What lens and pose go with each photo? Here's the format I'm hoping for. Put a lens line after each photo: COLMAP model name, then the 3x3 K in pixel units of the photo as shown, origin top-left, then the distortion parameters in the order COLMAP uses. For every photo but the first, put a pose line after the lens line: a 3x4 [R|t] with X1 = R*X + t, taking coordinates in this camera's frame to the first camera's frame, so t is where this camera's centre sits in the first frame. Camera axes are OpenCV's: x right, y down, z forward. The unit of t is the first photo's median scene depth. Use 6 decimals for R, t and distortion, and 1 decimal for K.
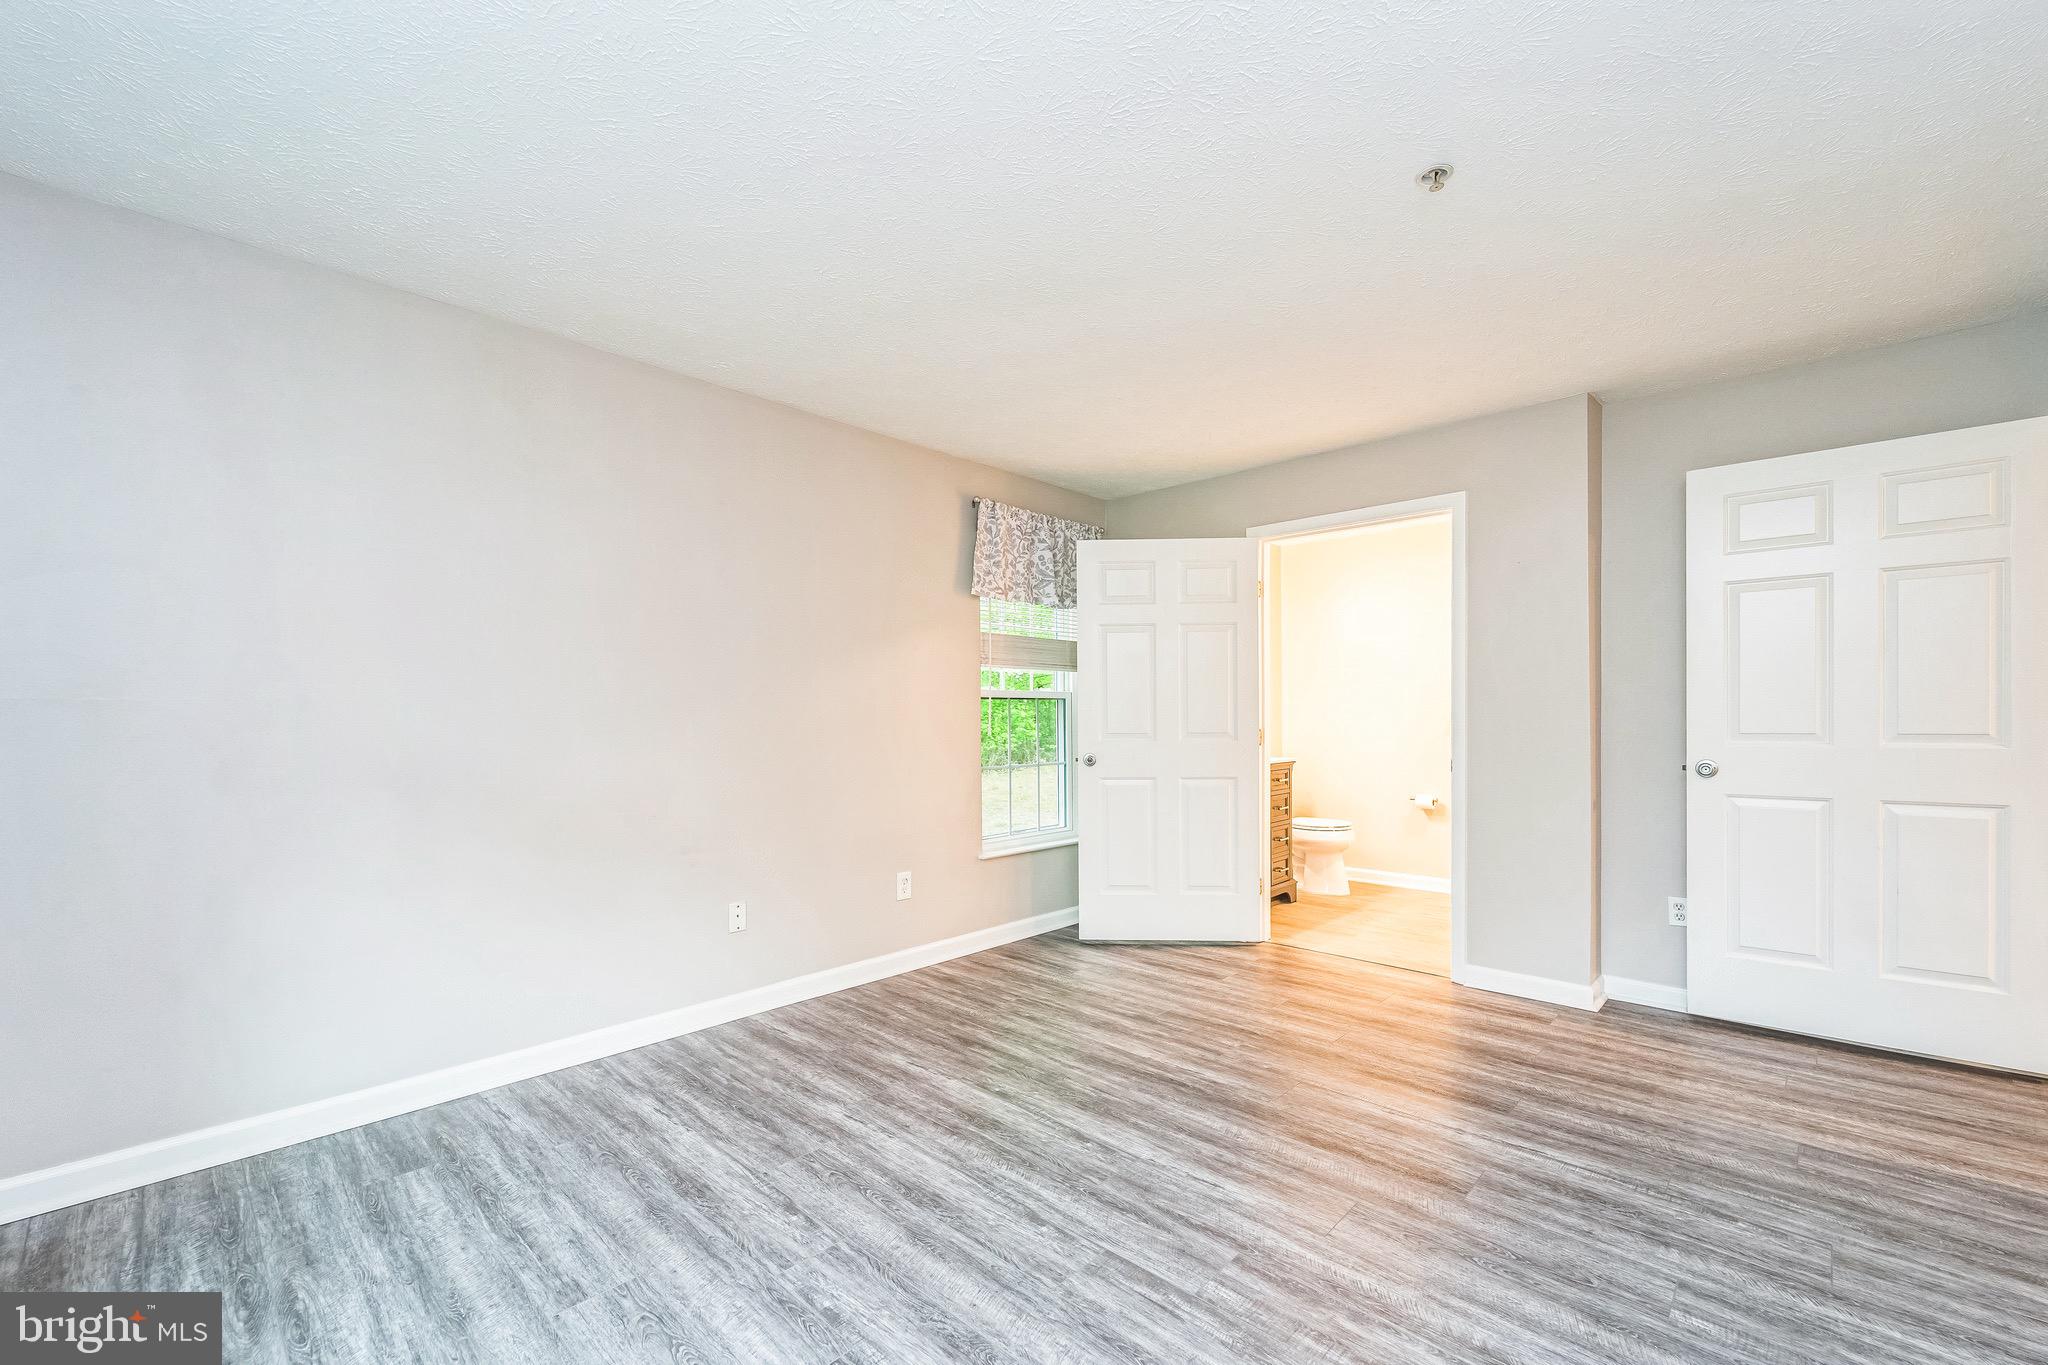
lens RADIAL K [[843.4, 0, 1034.8], [0, 843.4, 682.3], [0, 0, 1]] dist [0.000588, -0.000932]
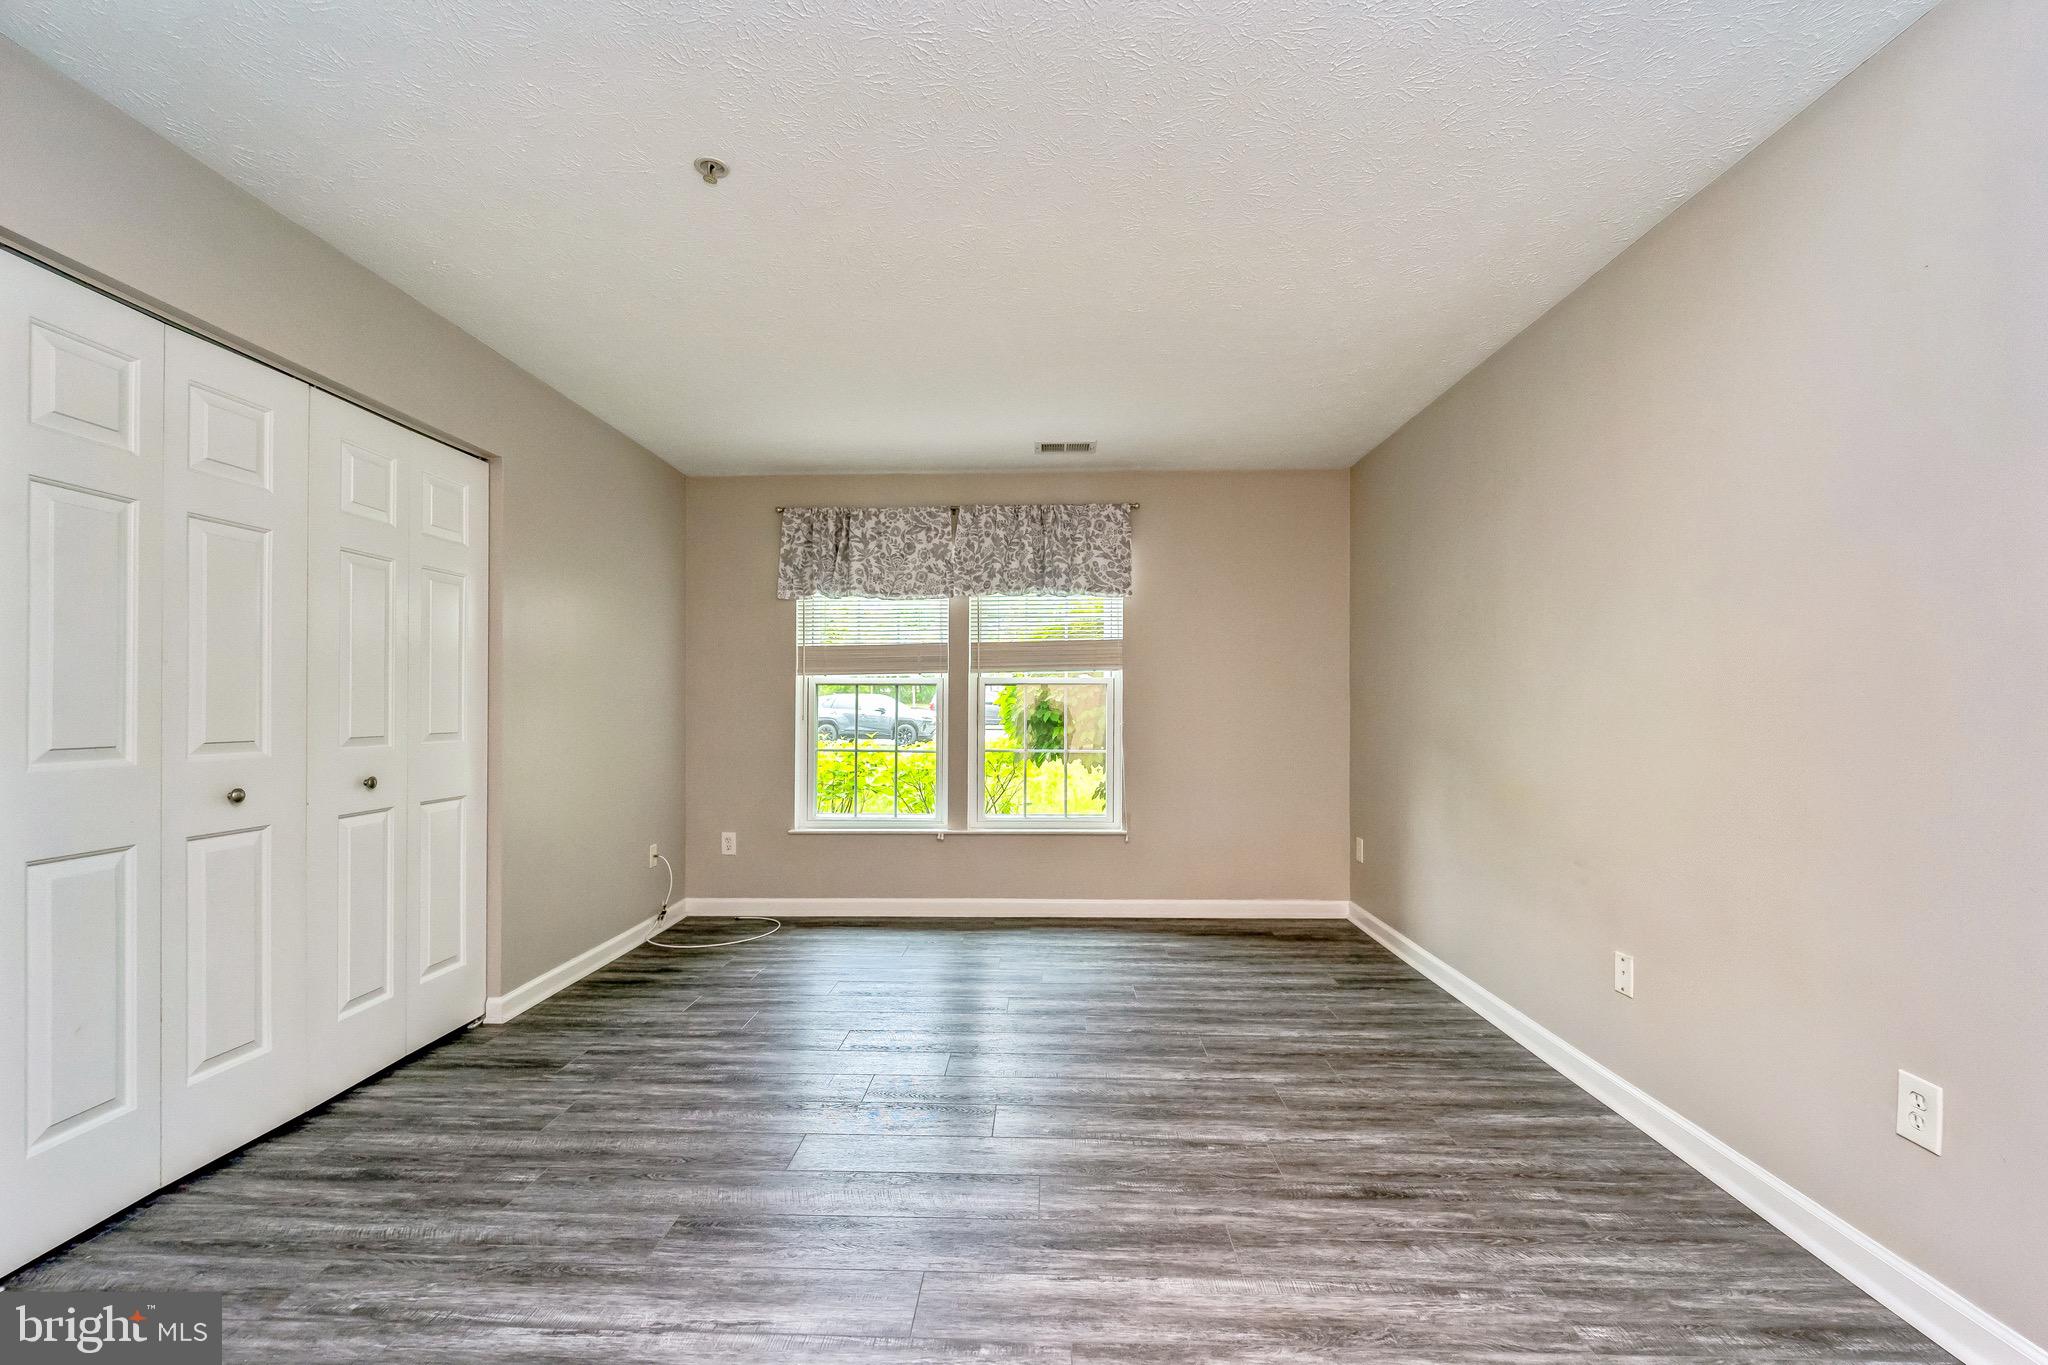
lens RADIAL K [[850.7, 0, 1024.0], [0, 850.7, 682.5], [0, 0, 1]] dist [-0.001343, -0.000817]
pose [[-0.750350, -0.011507, -0.660940, 0.689274], [0.031565, 0.998084, -0.053212, 0.065601], [0.660286, -0.060790, -0.748550, 1.614922]]
